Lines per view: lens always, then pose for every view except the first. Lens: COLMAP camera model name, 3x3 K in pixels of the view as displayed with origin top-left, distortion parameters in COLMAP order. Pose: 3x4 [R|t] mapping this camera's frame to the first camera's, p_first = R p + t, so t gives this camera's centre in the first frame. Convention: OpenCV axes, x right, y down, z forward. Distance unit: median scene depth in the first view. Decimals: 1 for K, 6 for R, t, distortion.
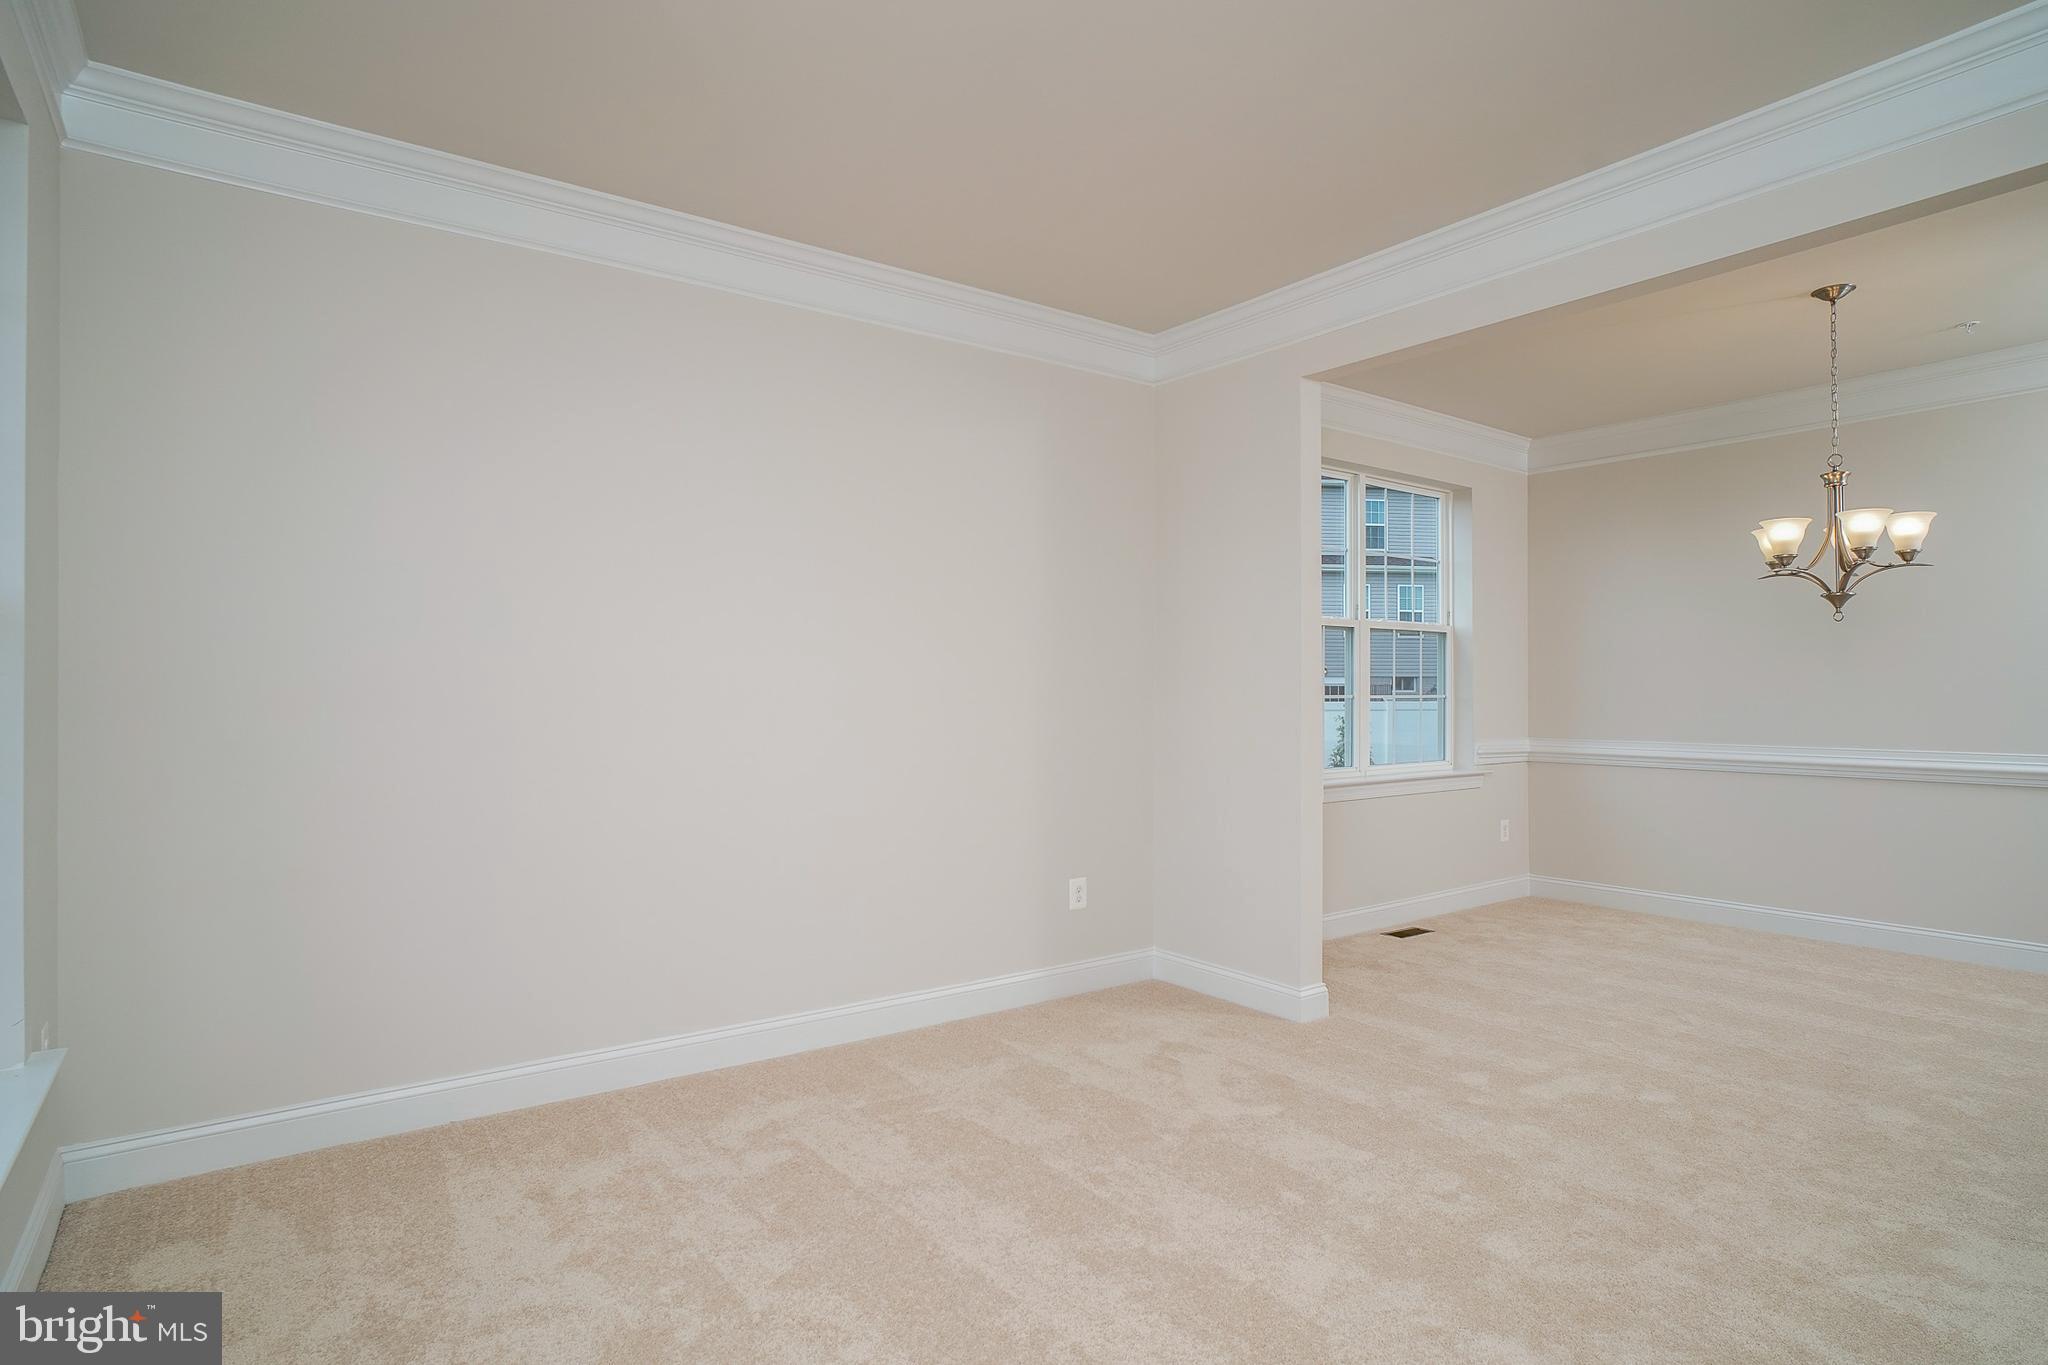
lens RADIAL K [[1056.8, 0, 1029.4], [0, 1056.8, 685.7], [0, 0, 1]] dist [-0.020858, 0.011339]
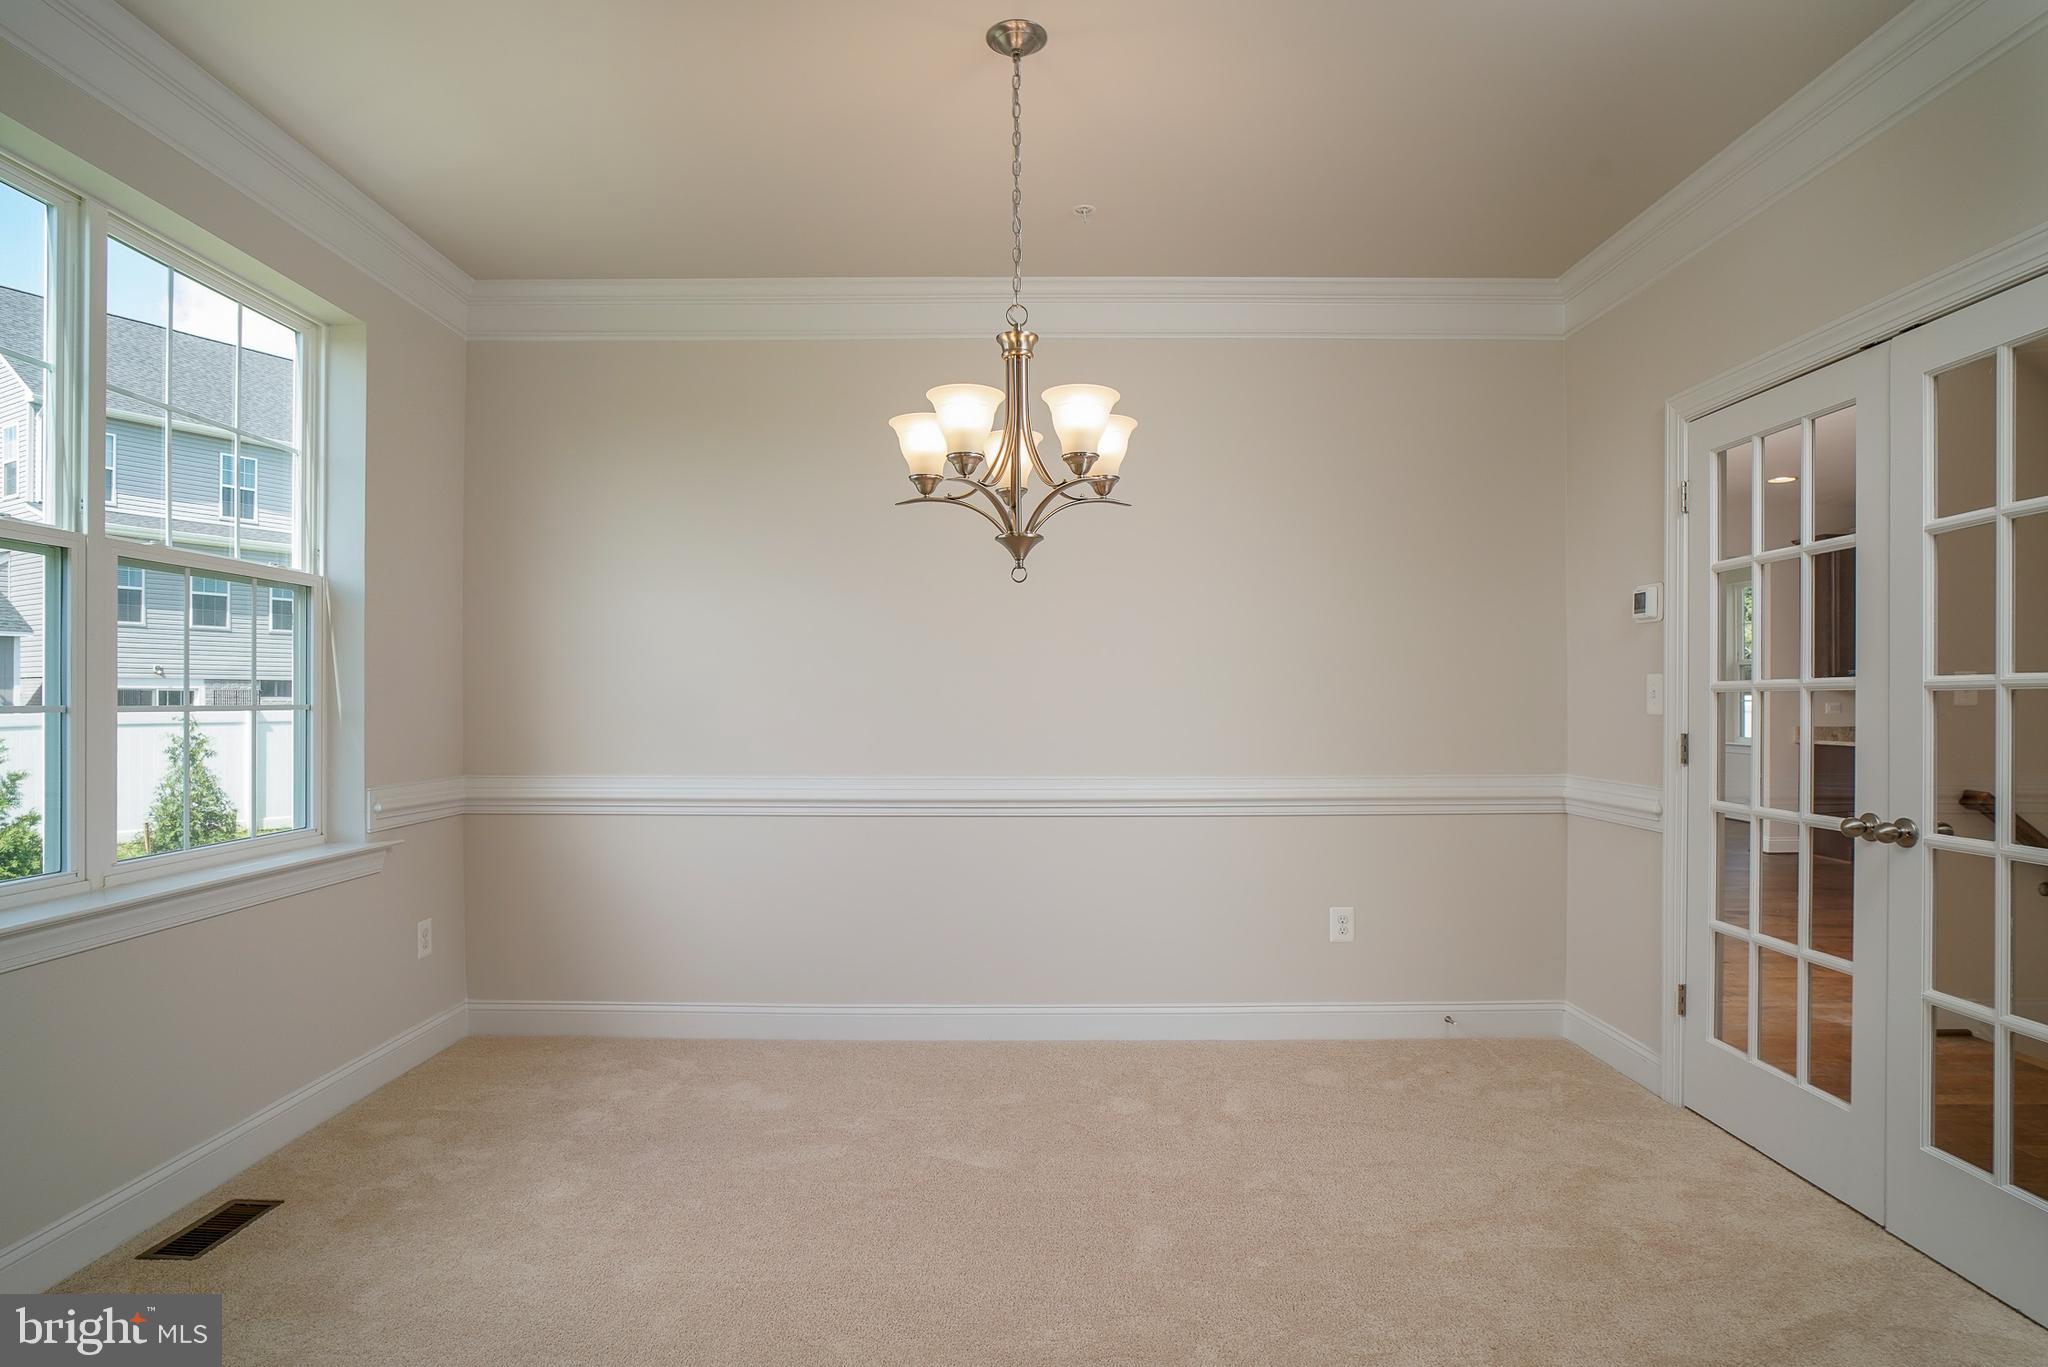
lens RADIAL K [[1106.7, 0, 1026.4], [0, 1106.7, 700.9], [0, 0, 1]] dist [-0.028251, 0.005352]
pose [[0.589863, 0.006591, 0.807476, 0.294155], [-0.010336, 0.999946, -0.000611, 0.008026], [-0.807437, -0.007986, 0.589900, 0.697796]]
